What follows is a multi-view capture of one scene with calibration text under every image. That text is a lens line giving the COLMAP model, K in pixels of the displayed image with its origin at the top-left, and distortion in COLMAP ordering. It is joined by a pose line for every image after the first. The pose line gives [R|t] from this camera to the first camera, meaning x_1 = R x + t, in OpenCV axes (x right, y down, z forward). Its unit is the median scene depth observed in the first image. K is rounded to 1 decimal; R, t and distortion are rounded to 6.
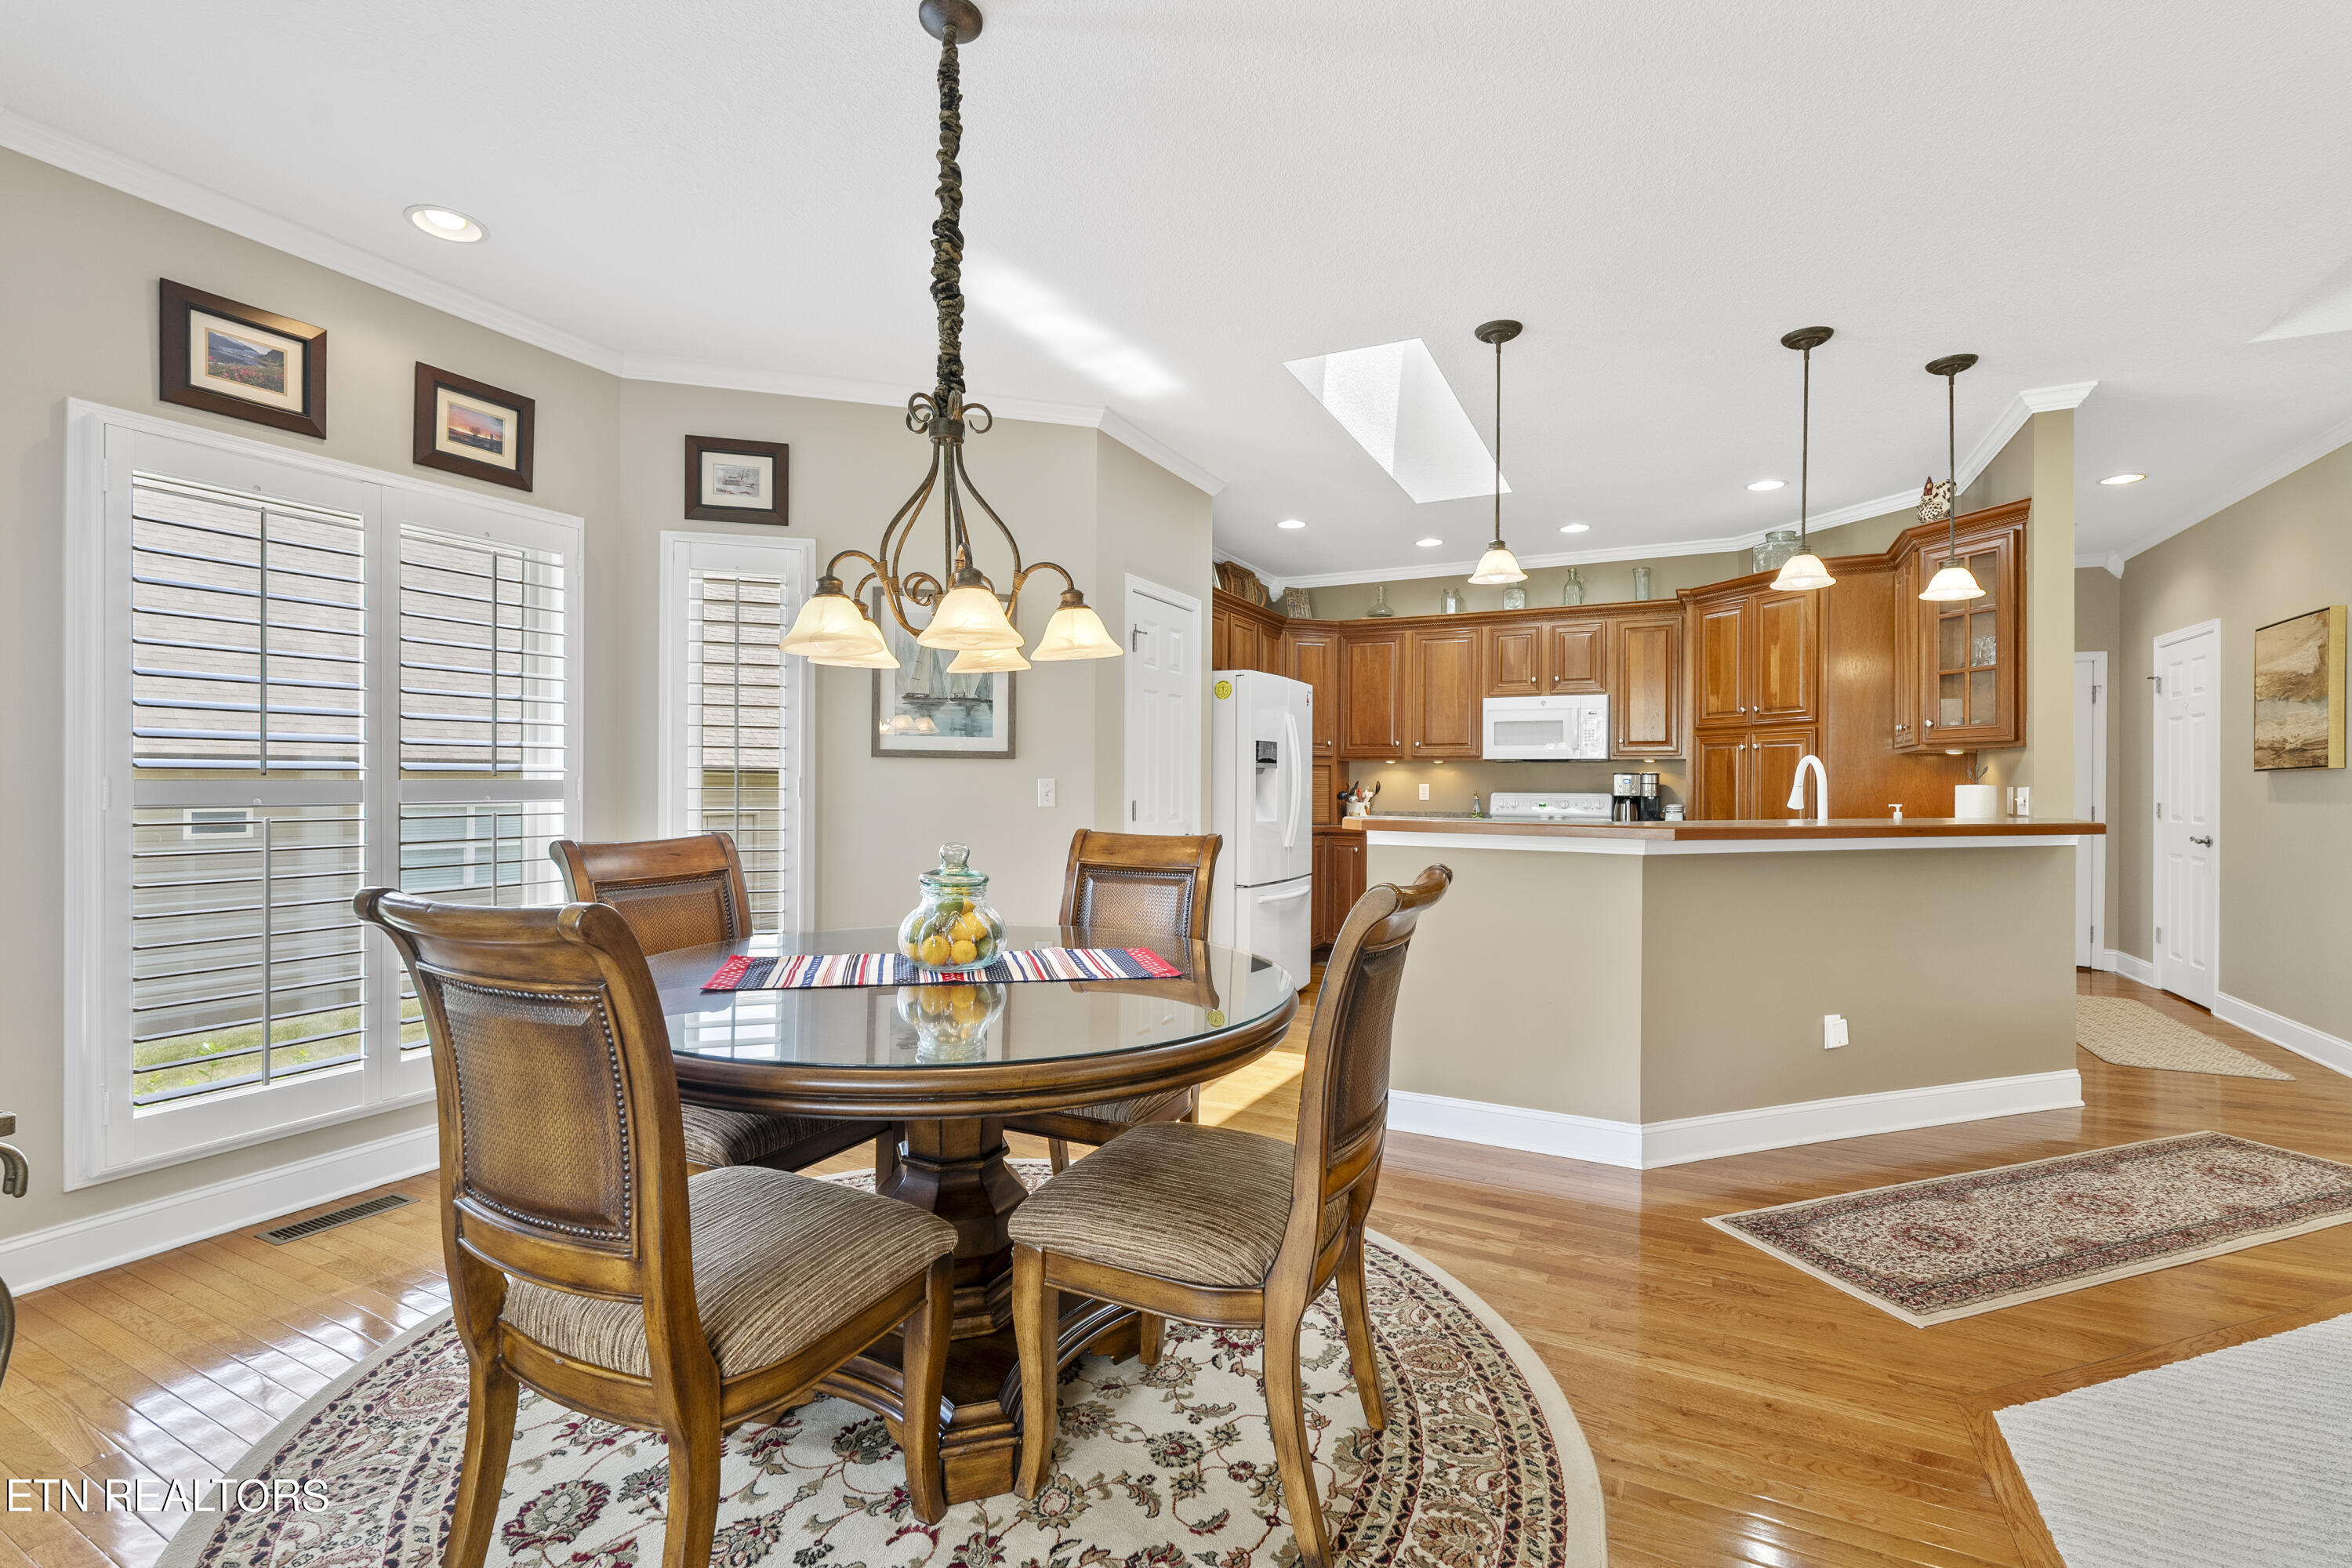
lens RADIAL K [[1037.8, 0, 1180.0], [0, 1037.8, 778.1], [0, 0, 1]] dist [-0.001784, -0.000292]
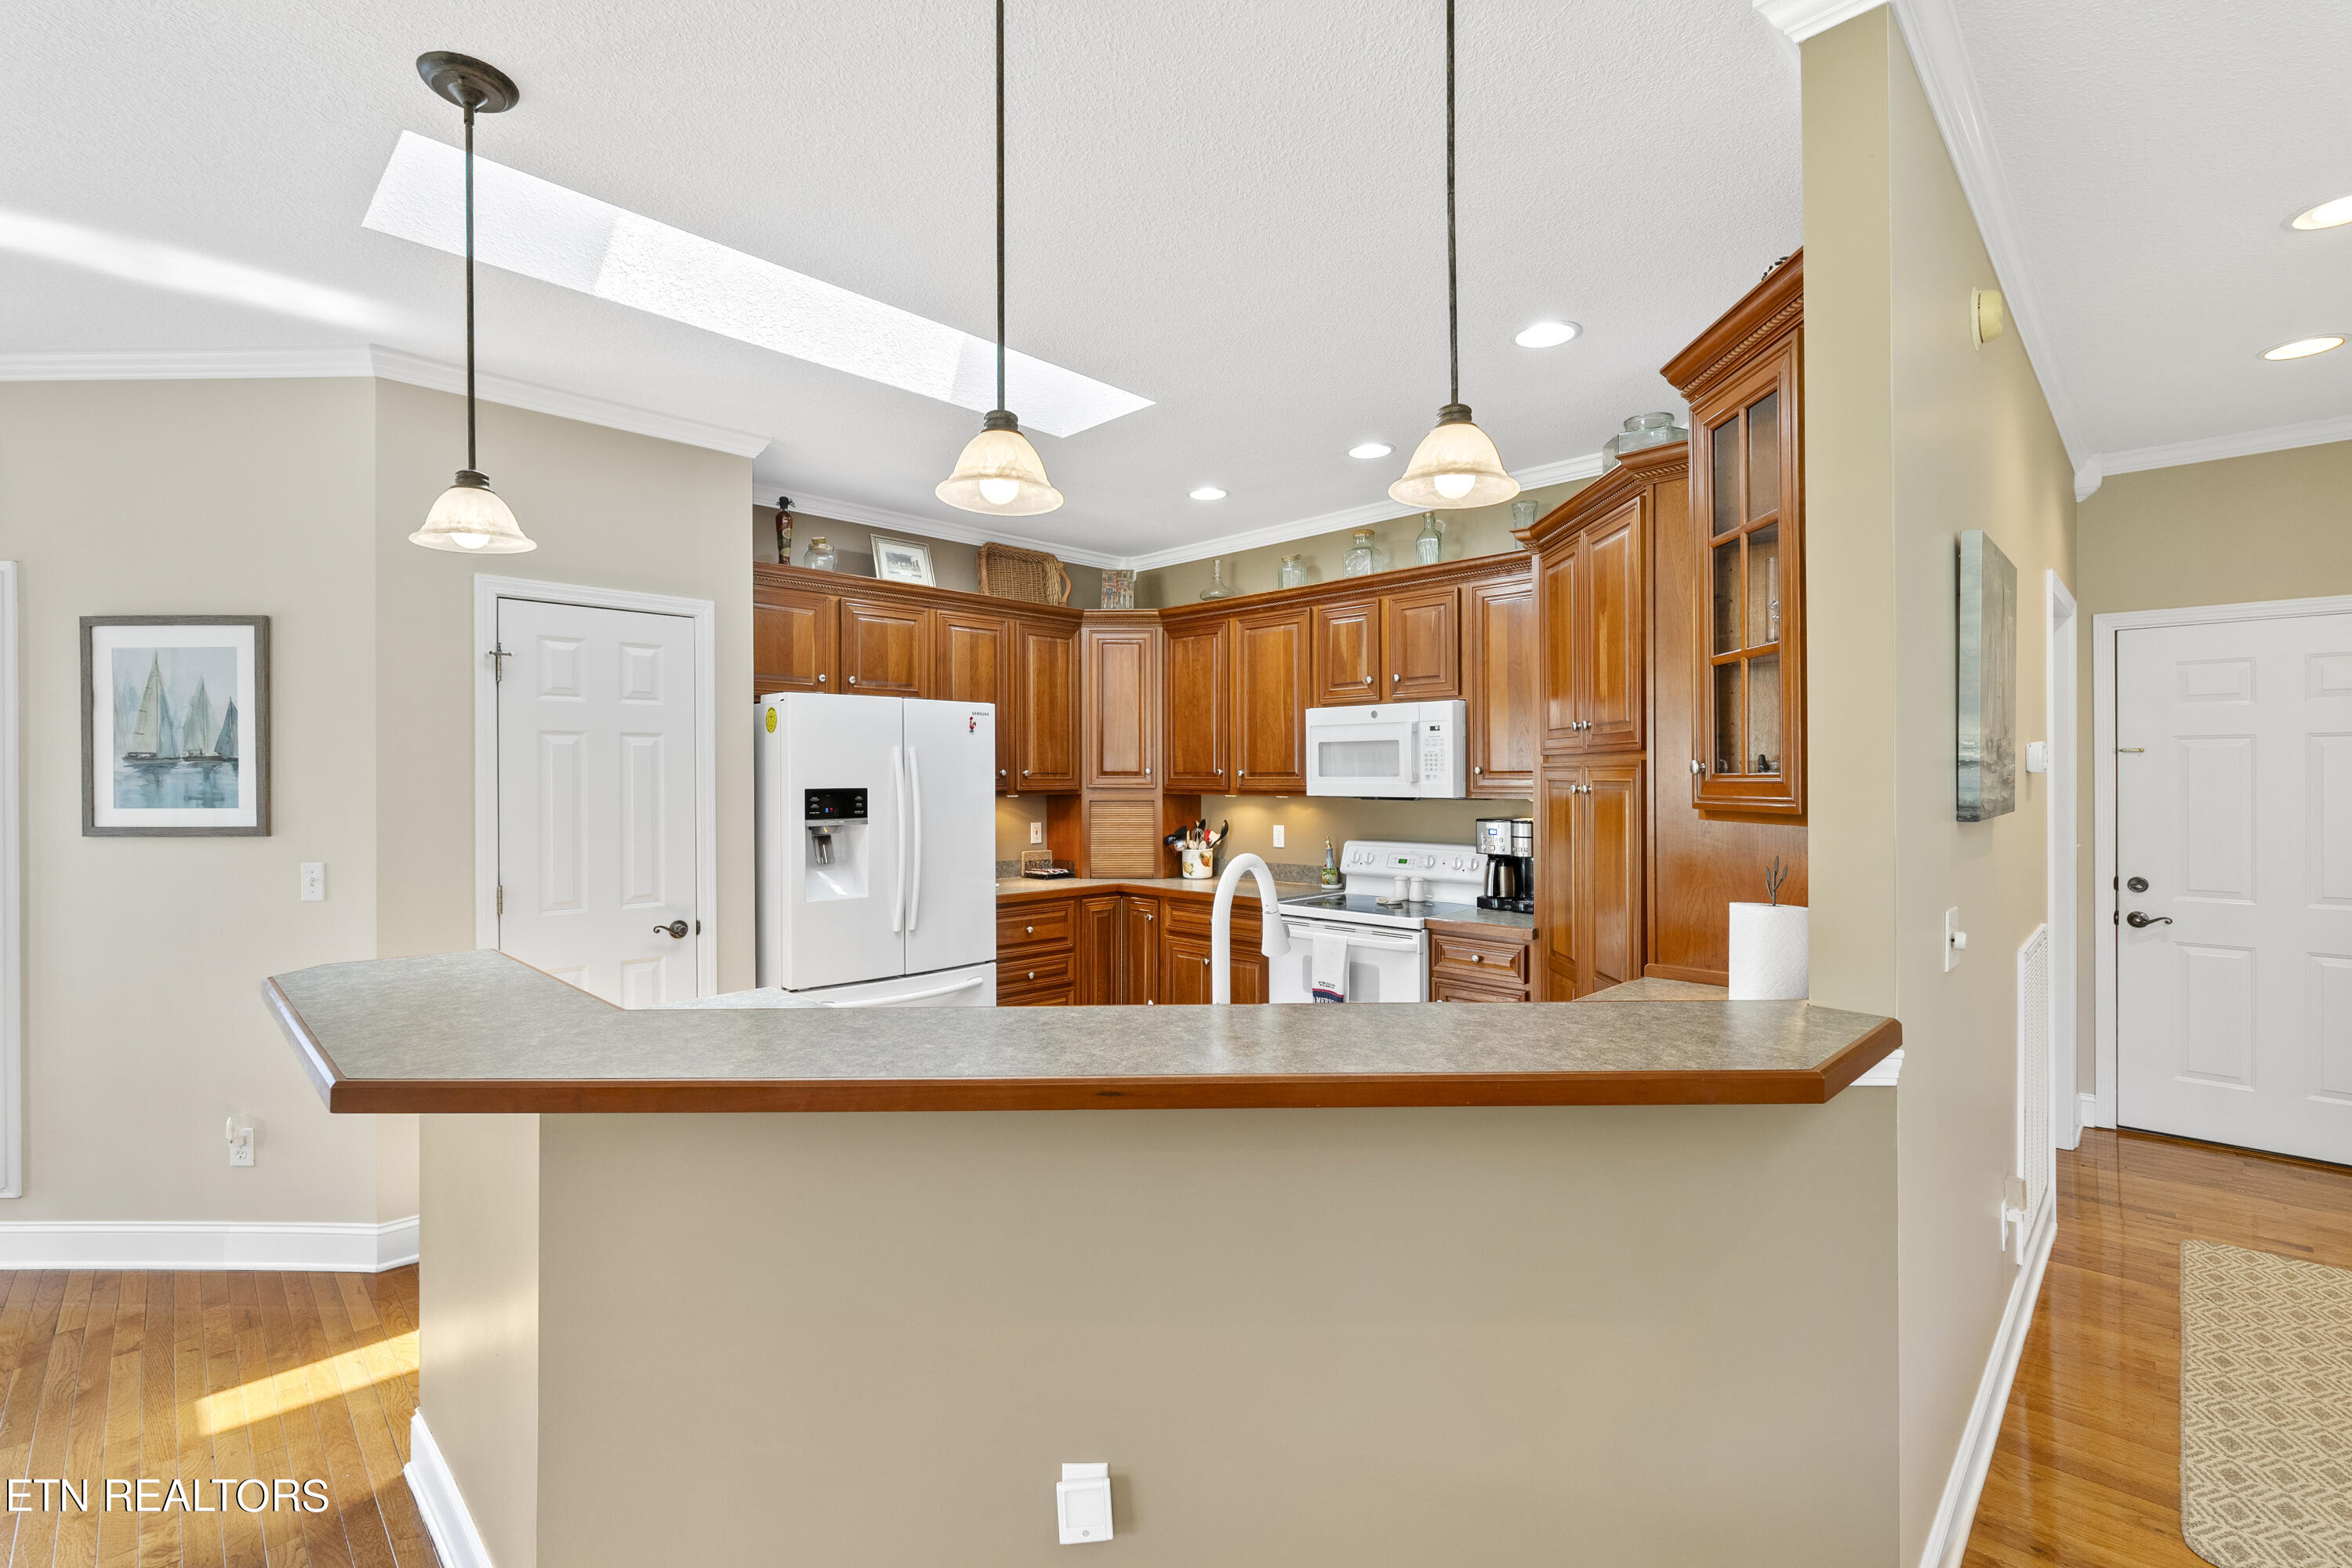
lens RADIAL K [[1037.8, 0, 1180.0], [0, 1037.8, 778.1], [0, 0, 1]] dist [-0.001784, -0.000292]
pose [[0.951813, -0.009088, -0.306544, 0.442358], [0.011463, 0.999917, 0.005949, -0.037034], [0.306465, -0.009176, 0.951838, 0.323166]]
